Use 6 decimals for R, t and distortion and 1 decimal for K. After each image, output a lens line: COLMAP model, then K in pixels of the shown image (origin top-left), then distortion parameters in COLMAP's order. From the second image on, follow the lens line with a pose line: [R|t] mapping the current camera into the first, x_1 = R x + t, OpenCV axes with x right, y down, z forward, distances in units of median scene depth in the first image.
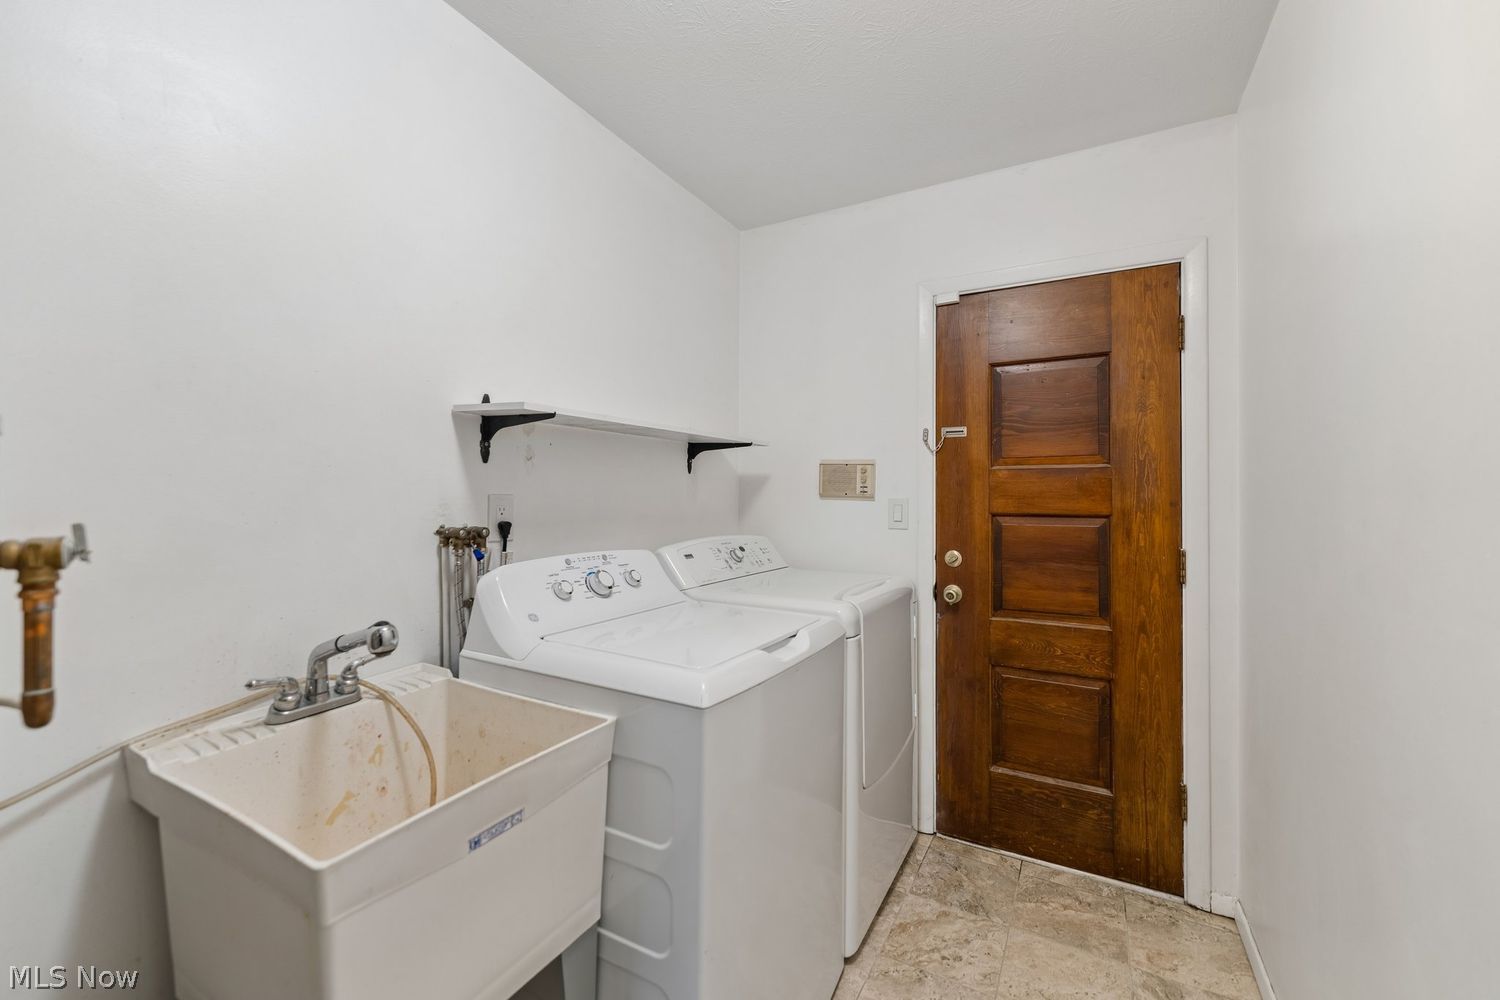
lens RADIAL K [[605.6, 0, 747.3], [0, 605.6, 491.6], [0, 0, 1]] dist [-0.001953, -0.000696]
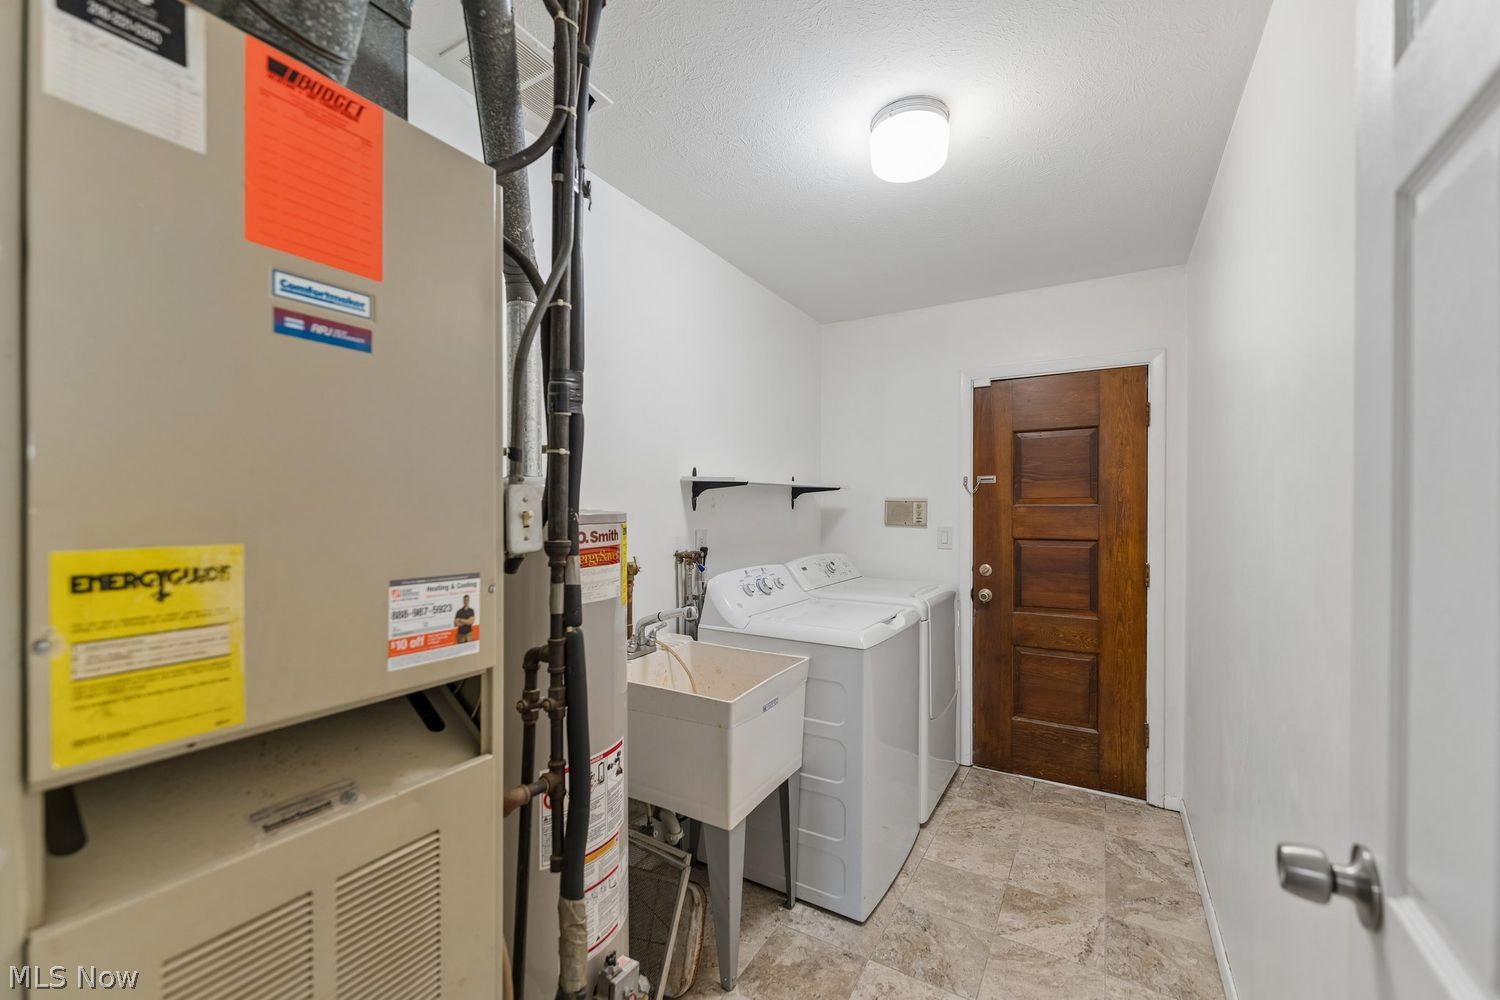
lens RADIAL K [[601.2, 0, 739.5], [0, 601.2, 515.3], [0, 0, 1]] dist [-0.002485, -0.000430]
pose [[0.999469, -0.004297, -0.032303, -0.205149], [0.004922, 0.999801, 0.019311, -0.050913], [0.032214, -0.019460, 0.999292, -0.452719]]
